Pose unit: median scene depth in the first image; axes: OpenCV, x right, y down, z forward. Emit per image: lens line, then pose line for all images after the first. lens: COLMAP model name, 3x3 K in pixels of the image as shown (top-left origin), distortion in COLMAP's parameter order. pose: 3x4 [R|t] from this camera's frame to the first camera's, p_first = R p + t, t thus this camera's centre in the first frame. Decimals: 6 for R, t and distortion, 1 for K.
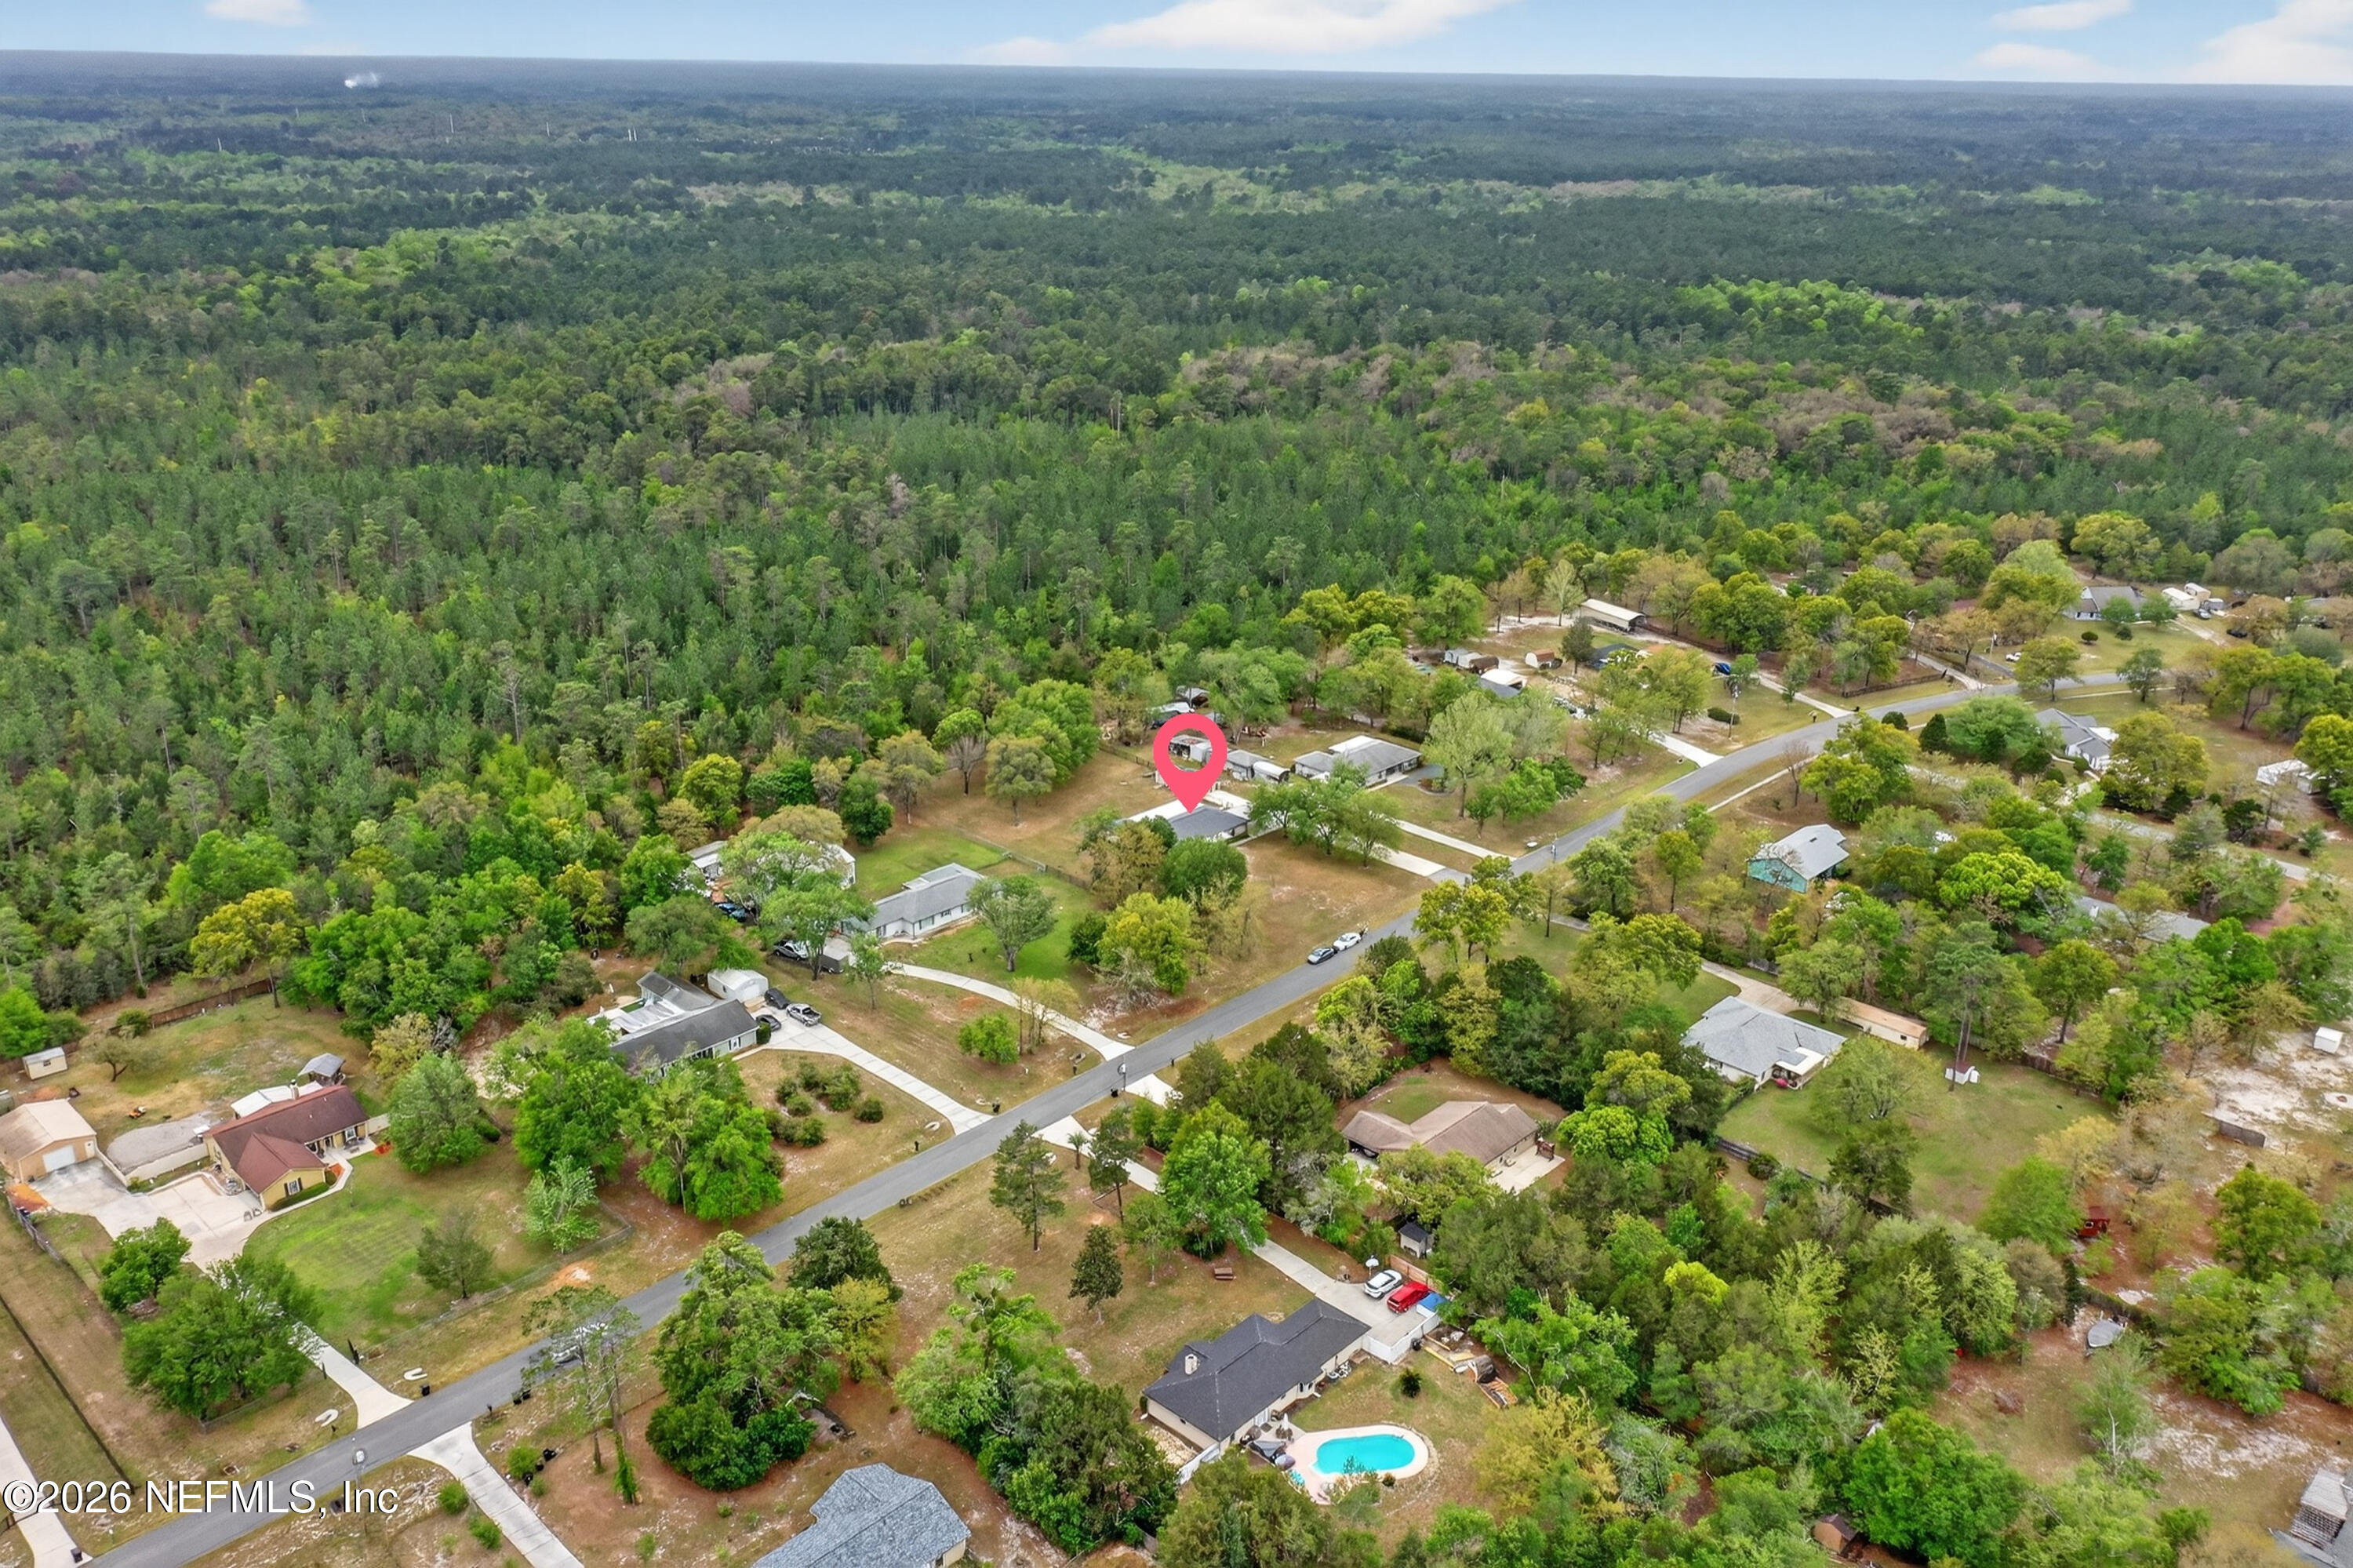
lens RADIAL K [[1793.5, 0, 1176.5], [0, 1793.5, 784.0], [0, 0, 1]] dist [0.005620, 0.002693]
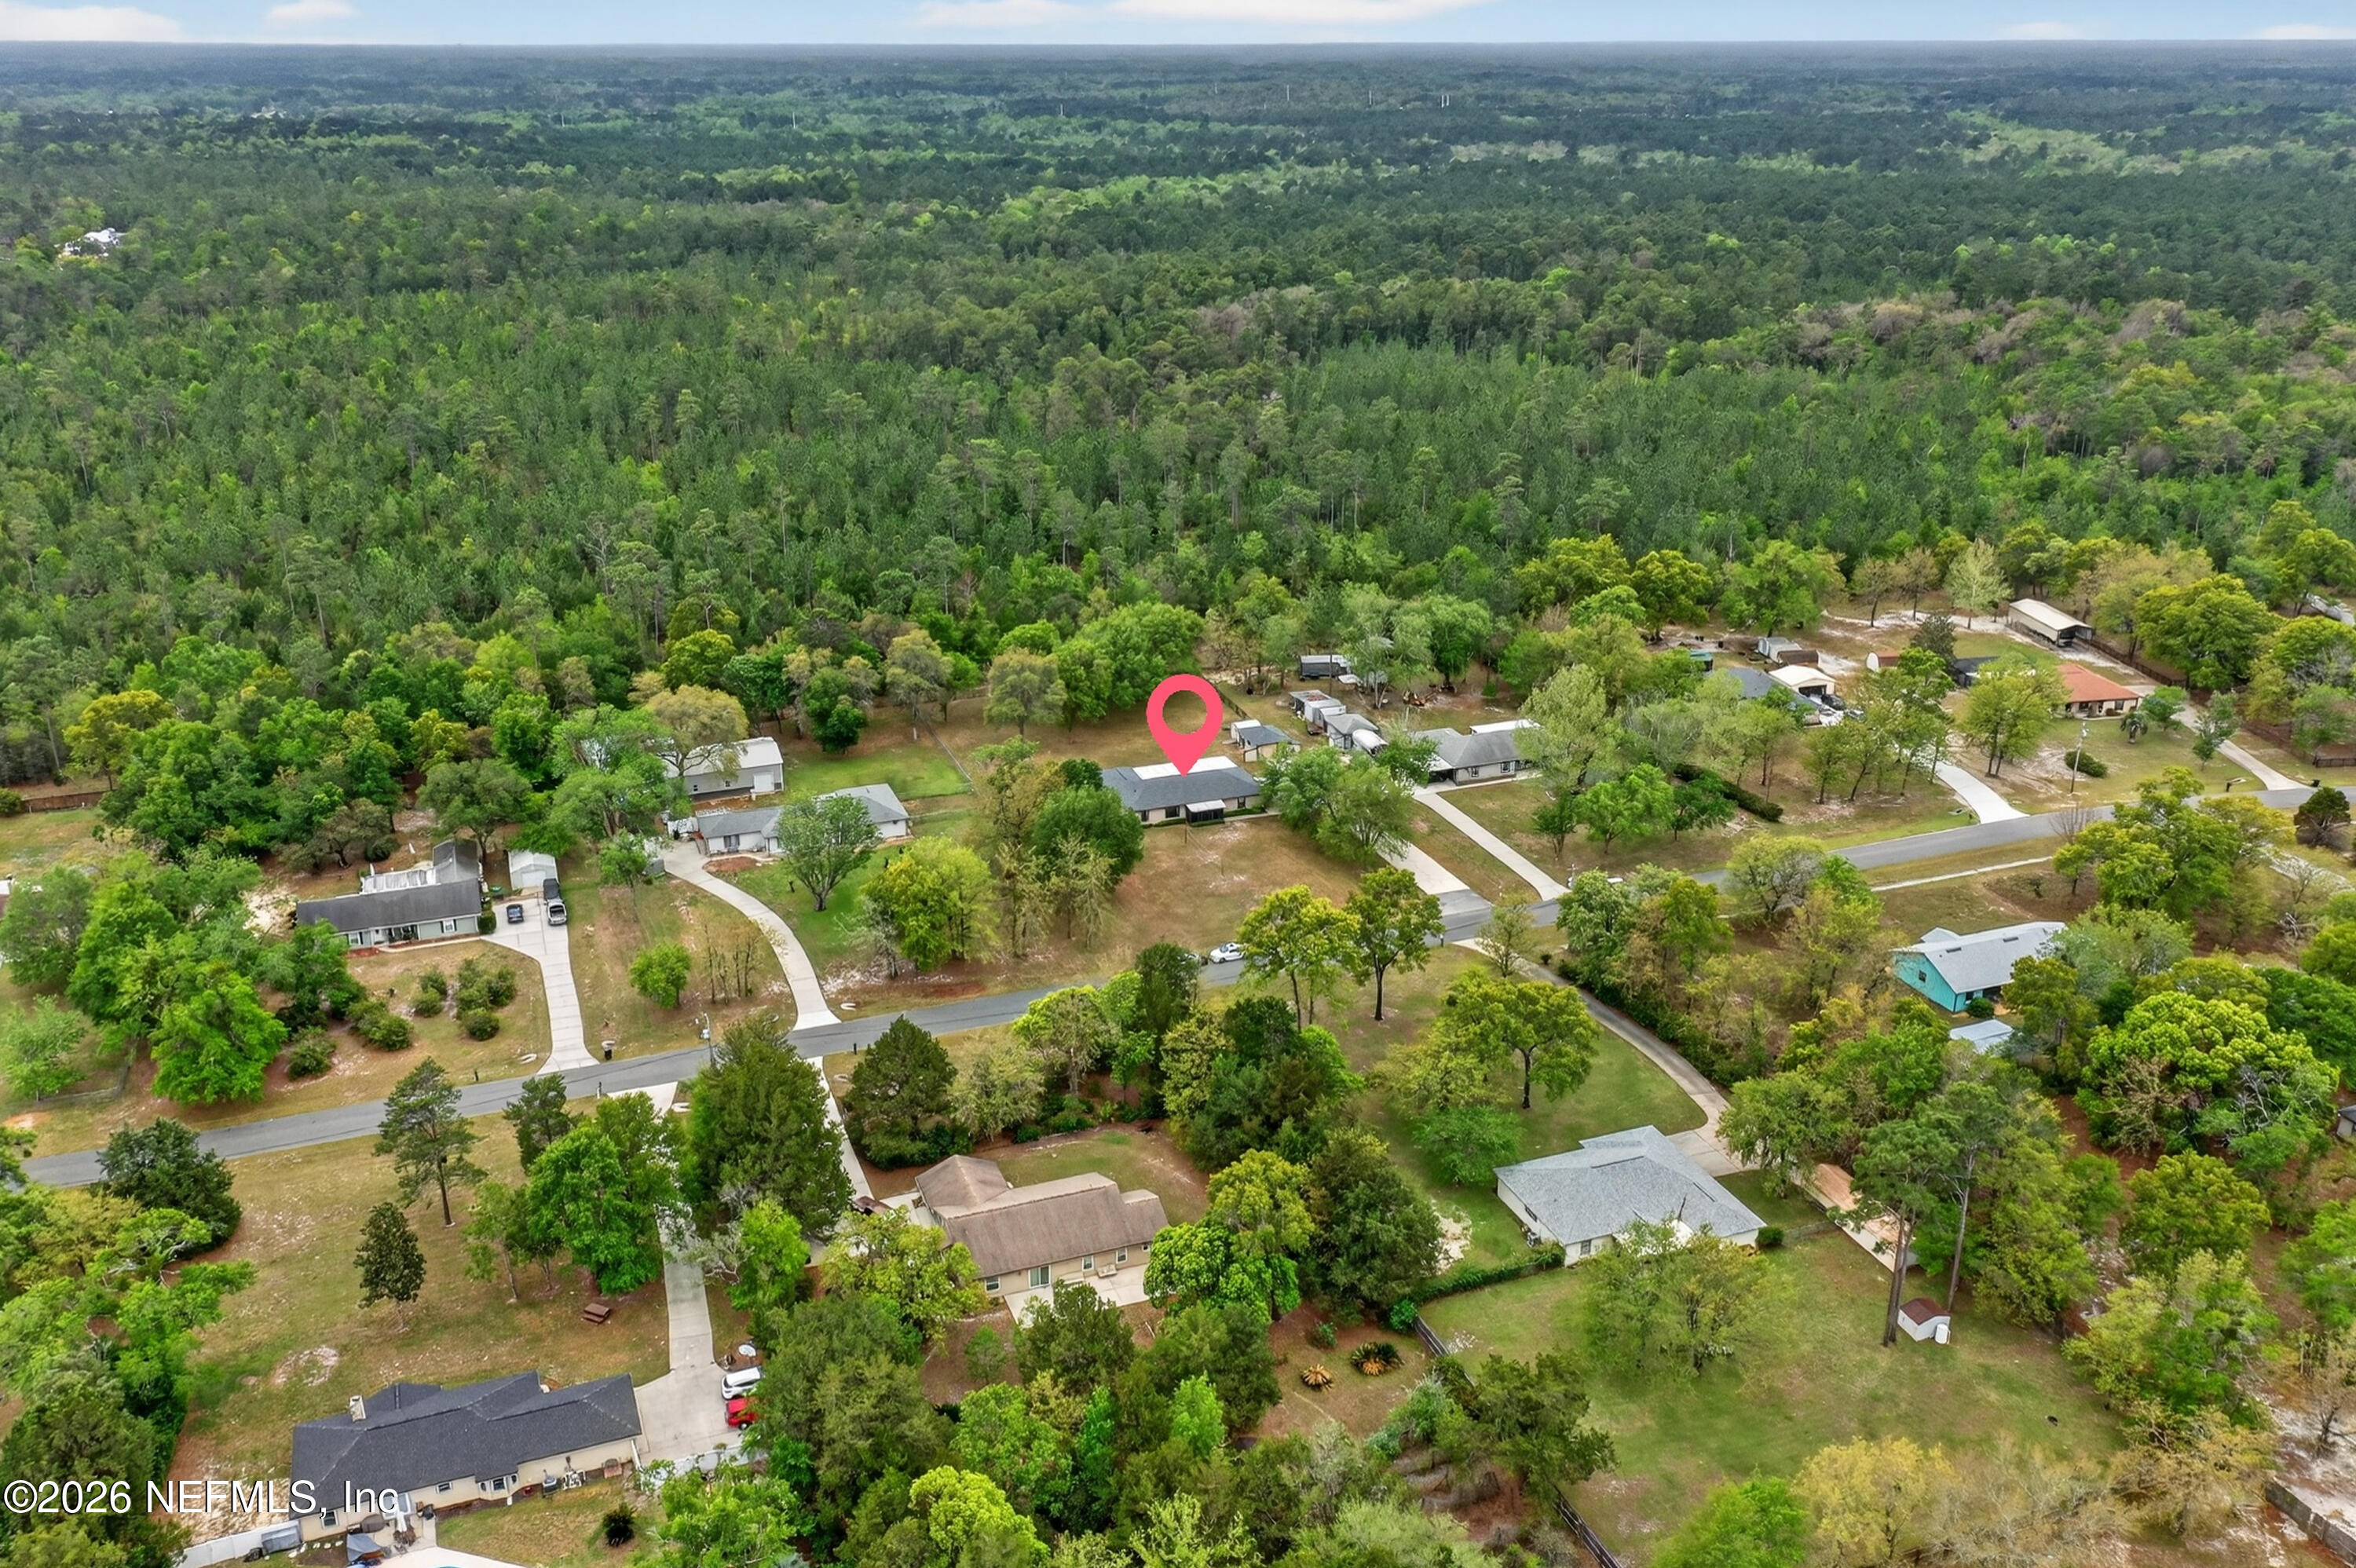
lens RADIAL K [[1854.6, 0, 1178.0], [0, 1854.6, 784.0], [0, 0, 1]] dist [-0.004440, 0.003776]
pose [[0.904416, 0.143719, -0.401718, 0.285920], [-0.143475, 0.989172, 0.030872, -0.002115], [0.401805, 0.029715, 0.915243, 0.209090]]
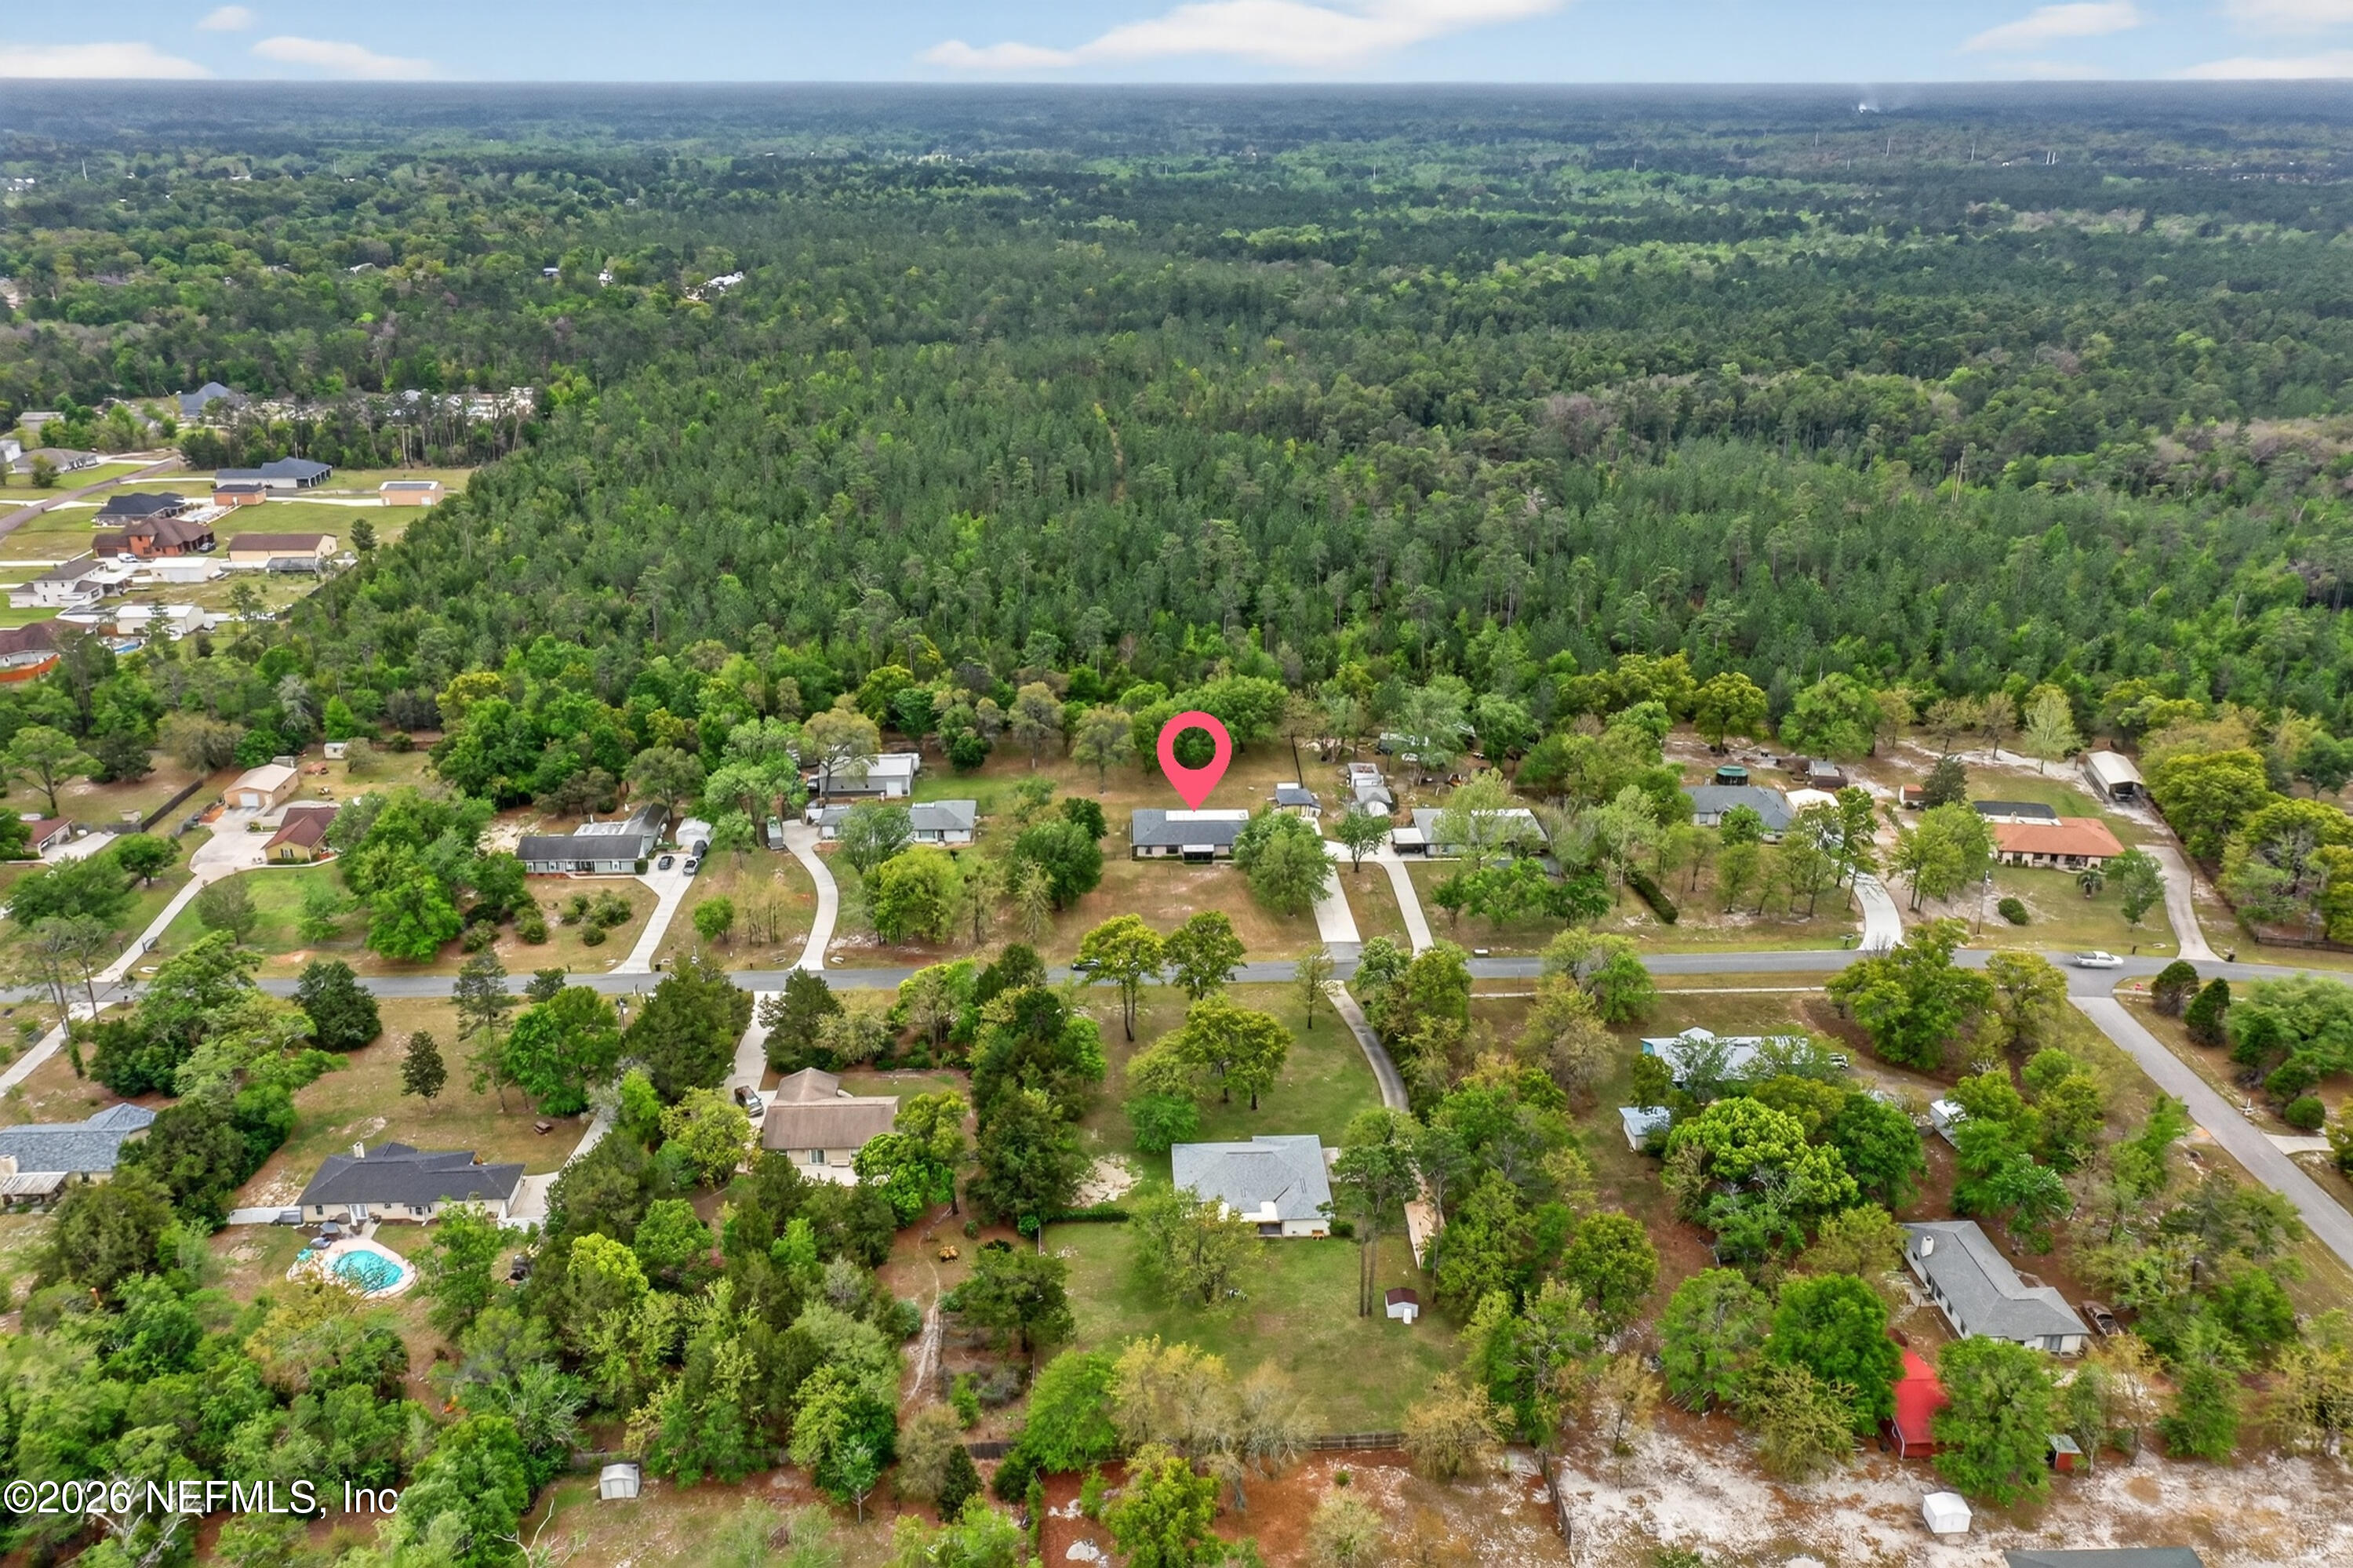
lens RADIAL K [[1793.5, 0, 1176.5], [0, 1793.5, 784.0], [0, 0, 1]] dist [0.005620, 0.002693]
pose [[0.725371, 0.234622, -0.647140, 0.542561], [-0.242230, 0.966991, 0.079073, -0.066206], [0.644331, 0.099400, 0.758260, 0.207312]]
